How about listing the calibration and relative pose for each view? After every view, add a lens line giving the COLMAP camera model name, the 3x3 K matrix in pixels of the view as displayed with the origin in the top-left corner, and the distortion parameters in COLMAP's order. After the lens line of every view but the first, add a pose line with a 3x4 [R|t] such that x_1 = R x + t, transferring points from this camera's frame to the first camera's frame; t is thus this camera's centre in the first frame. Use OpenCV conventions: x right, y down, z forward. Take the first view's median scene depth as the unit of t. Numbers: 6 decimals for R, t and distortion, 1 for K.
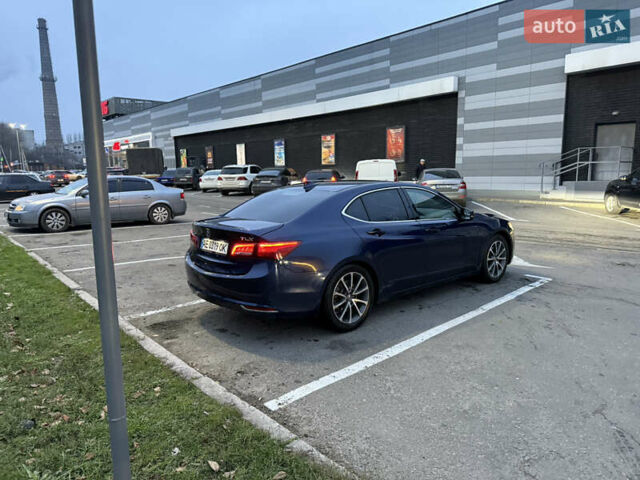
lens RADIAL K [[444.3, 0, 316.2], [0, 444.3, 245.0], [0, 0, 1]] dist [0.035371, -0.052133]
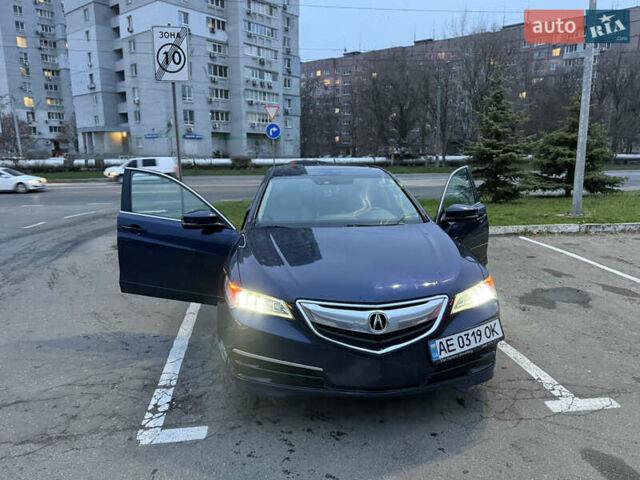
lens RADIAL K [[444.3, 0, 318.7], [0, 444.3, 244.7], [0, 0, 1]] dist [0.035371, -0.052133]
pose [[-0.574026, 0.183839, -0.797933, 0.229272], [-0.121458, 0.944576, 0.305000, -0.071636], [0.809779, 0.271993, -0.519883, 0.410790]]
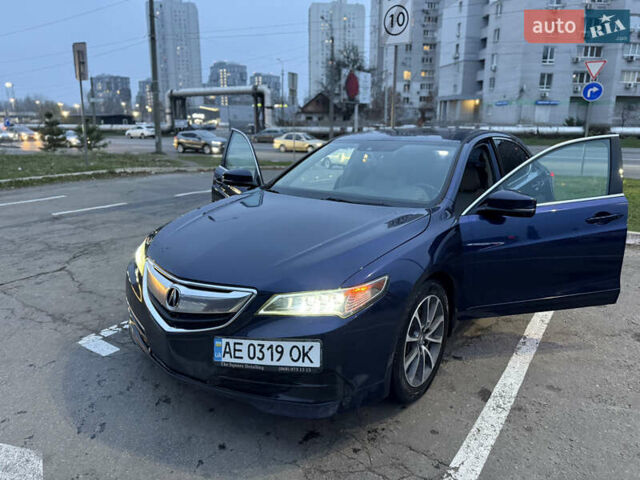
lens RADIAL K [[444.3, 0, 321.8], [0, 444.3, 238.1], [0, 0, 1]] dist [0.035371, -0.052133]
pose [[-0.976532, 0.071856, -0.203033, 0.114150], [-0.017615, 0.912897, 0.407809, -0.075664], [0.214652, 0.401815, -0.890208, 0.466248]]
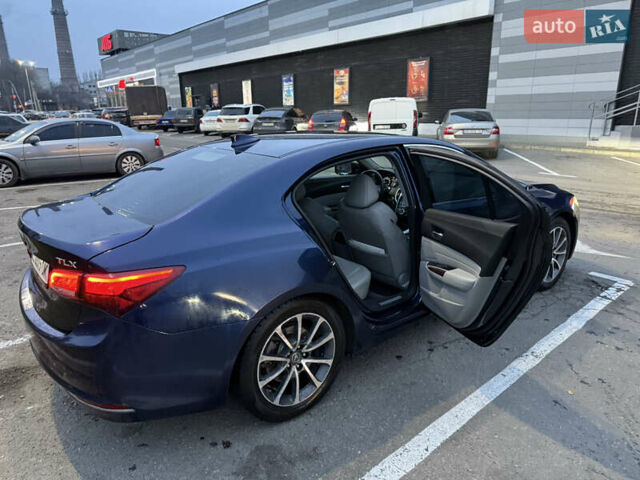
lens RADIAL K [[444.3, 0, 317.4], [0, 444.3, 243.1], [0, 0, 1]] dist [0.035371, -0.052133]
pose [[0.999094, 0.013377, -0.040413, 0.026491], [-0.008310, 0.992365, 0.123053, -0.019183], [0.041750, -0.122606, 0.991577, 0.104589]]
